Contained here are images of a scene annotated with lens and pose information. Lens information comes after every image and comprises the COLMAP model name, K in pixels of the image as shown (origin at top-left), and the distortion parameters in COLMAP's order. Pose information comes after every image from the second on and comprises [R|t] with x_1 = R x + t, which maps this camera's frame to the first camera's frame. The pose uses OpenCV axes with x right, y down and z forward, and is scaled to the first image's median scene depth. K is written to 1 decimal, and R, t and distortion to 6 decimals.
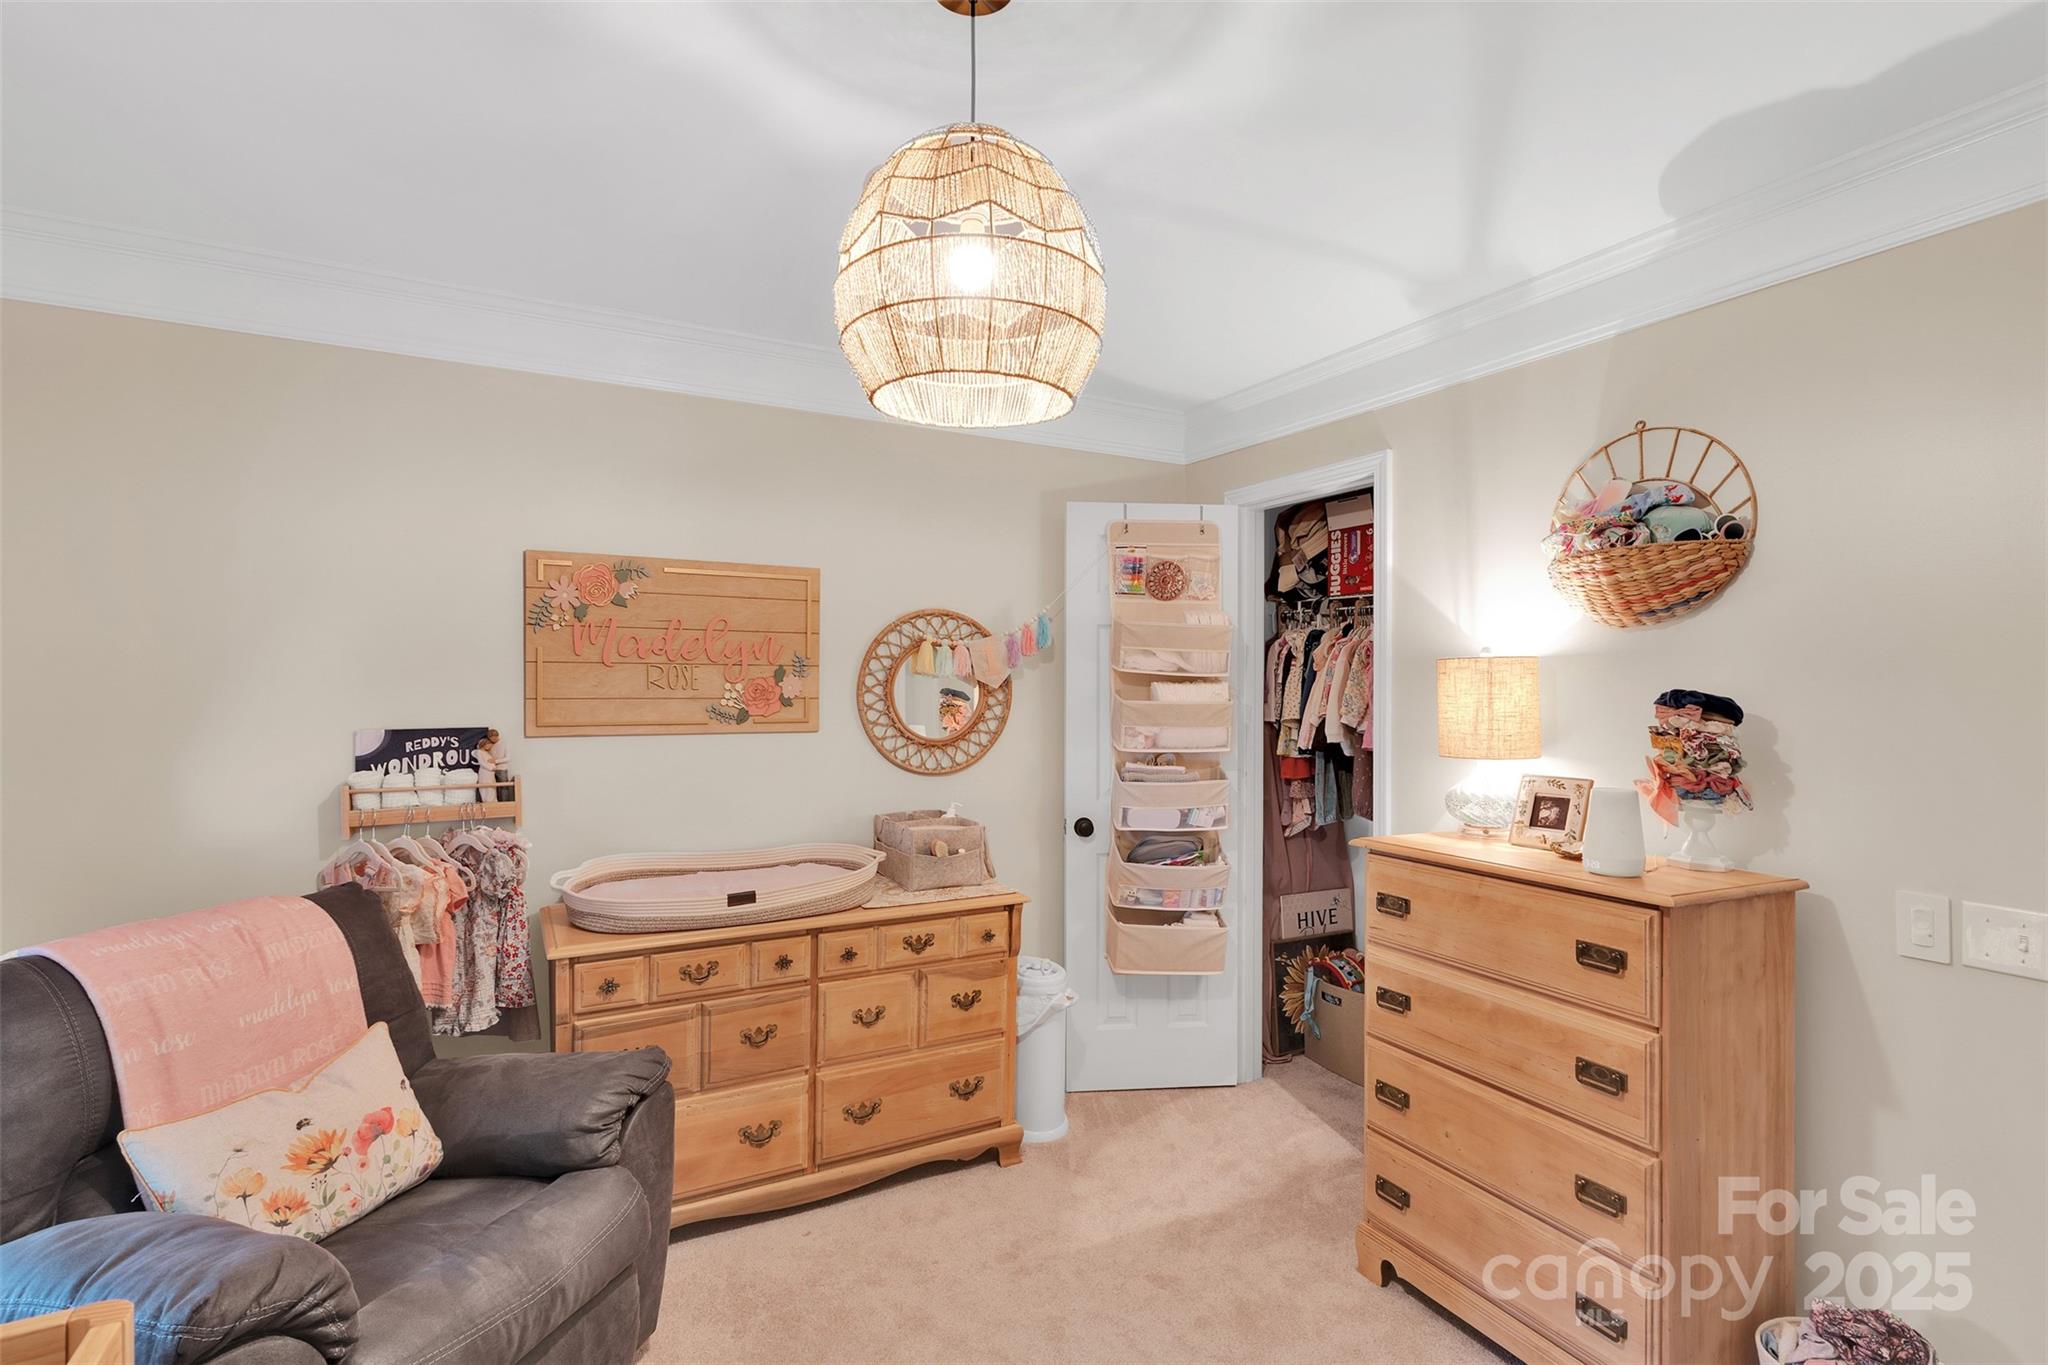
lens RADIAL K [[954.5, 0, 1025.5], [0, 954.5, 678.0], [0, 0, 1]] dist [0.004240, -0.000404]
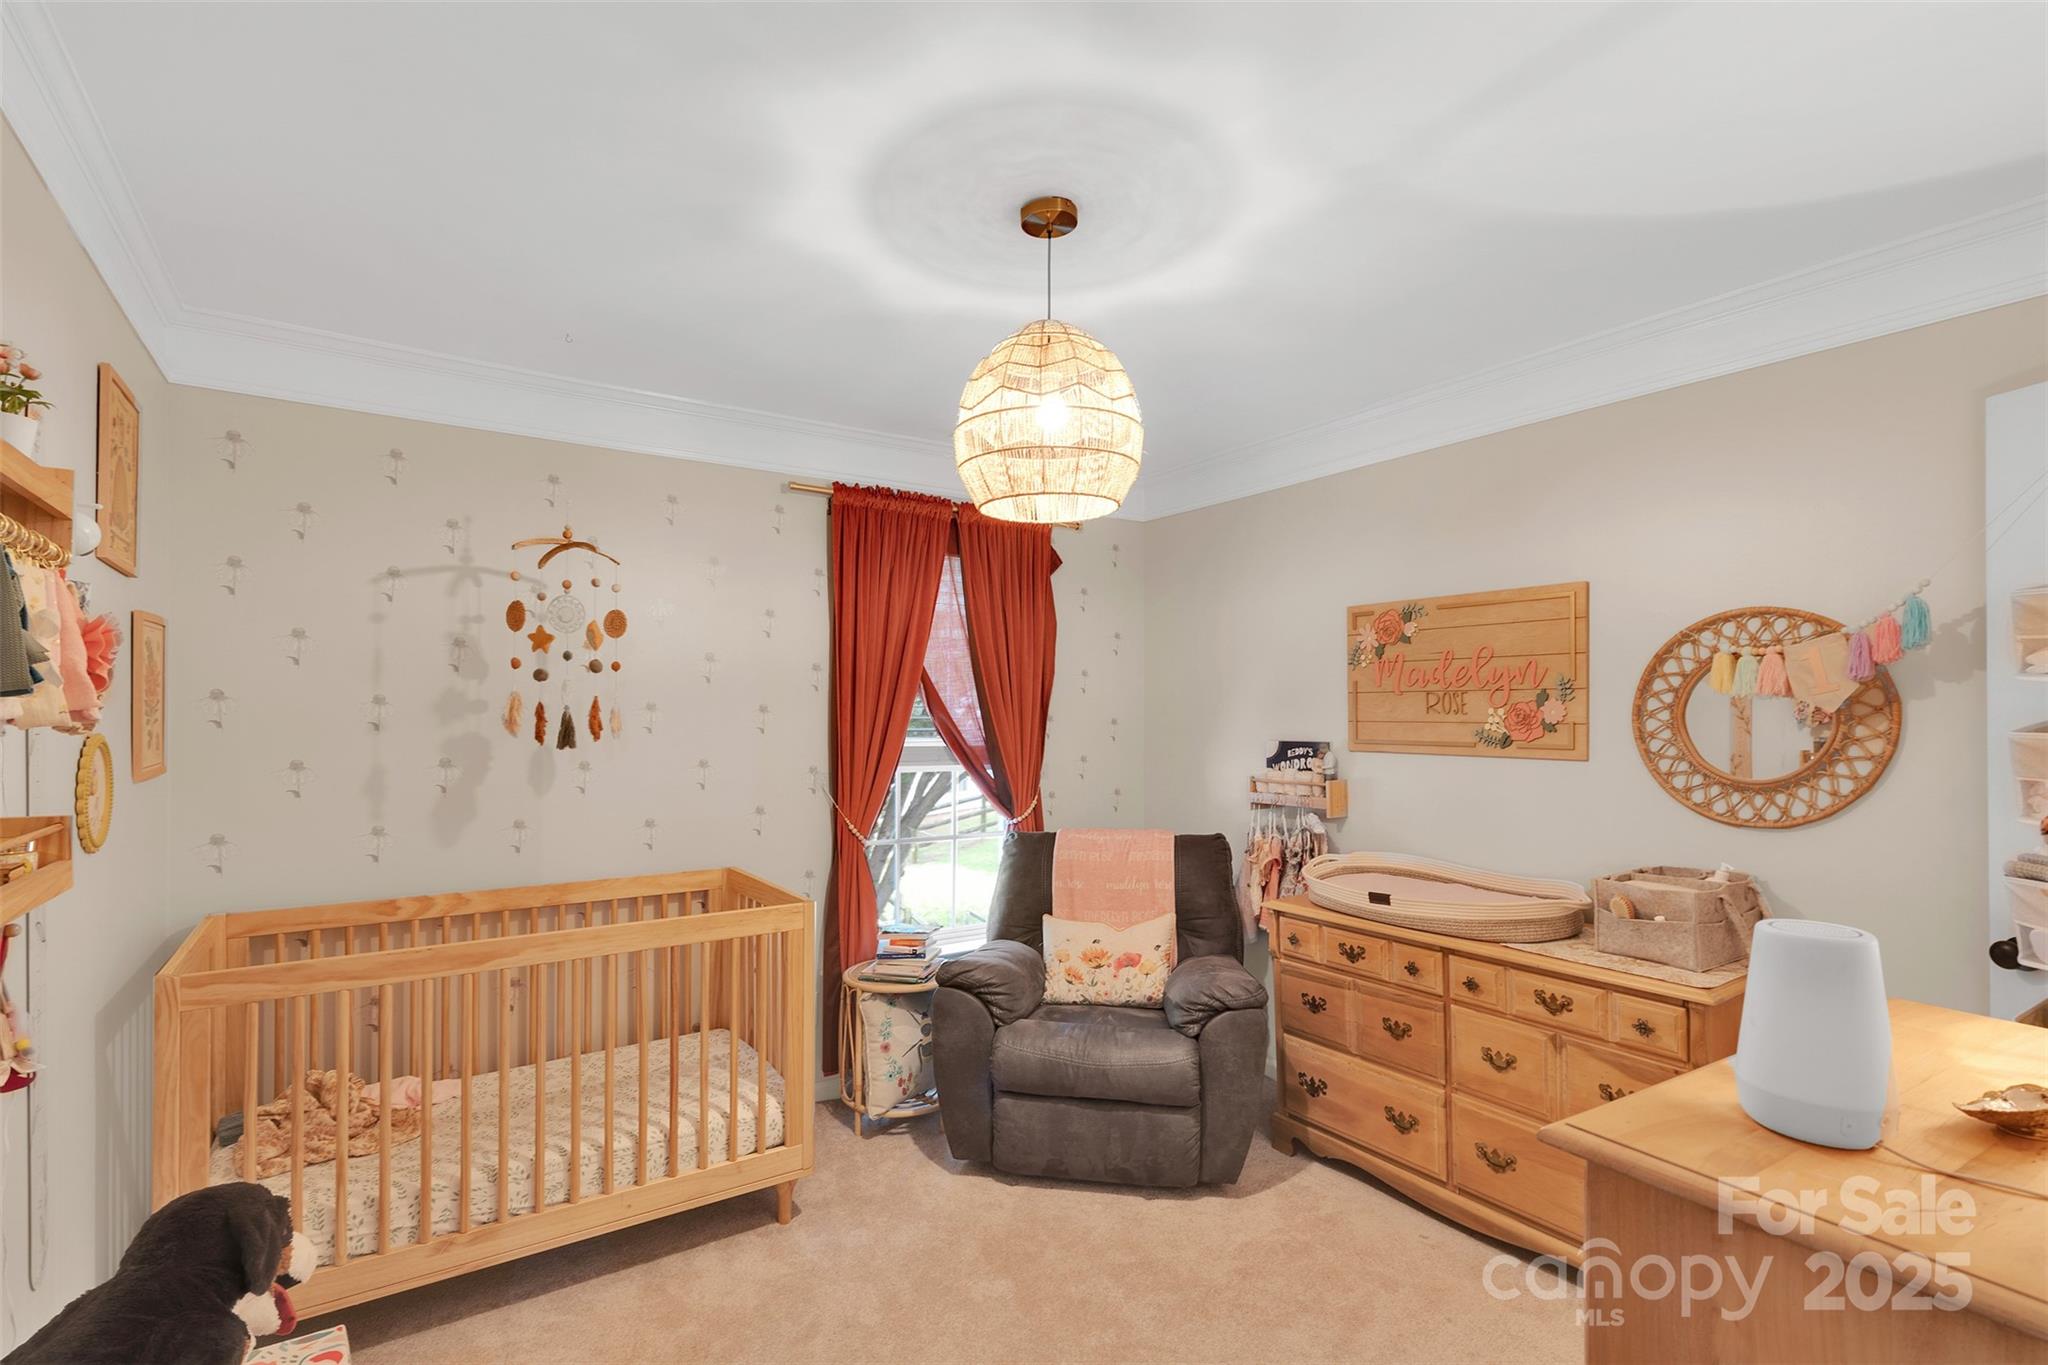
lens RADIAL K [[954.5, 0, 1025.5], [0, 954.5, 678.0], [0, 0, 1]] dist [0.004240, -0.000404]
pose [[0.098538, -0.039766, -0.994338, 0.701331], [0.006884, 0.999205, -0.039279, 0.010540], [0.995110, -0.002974, 0.098733, 0.417402]]
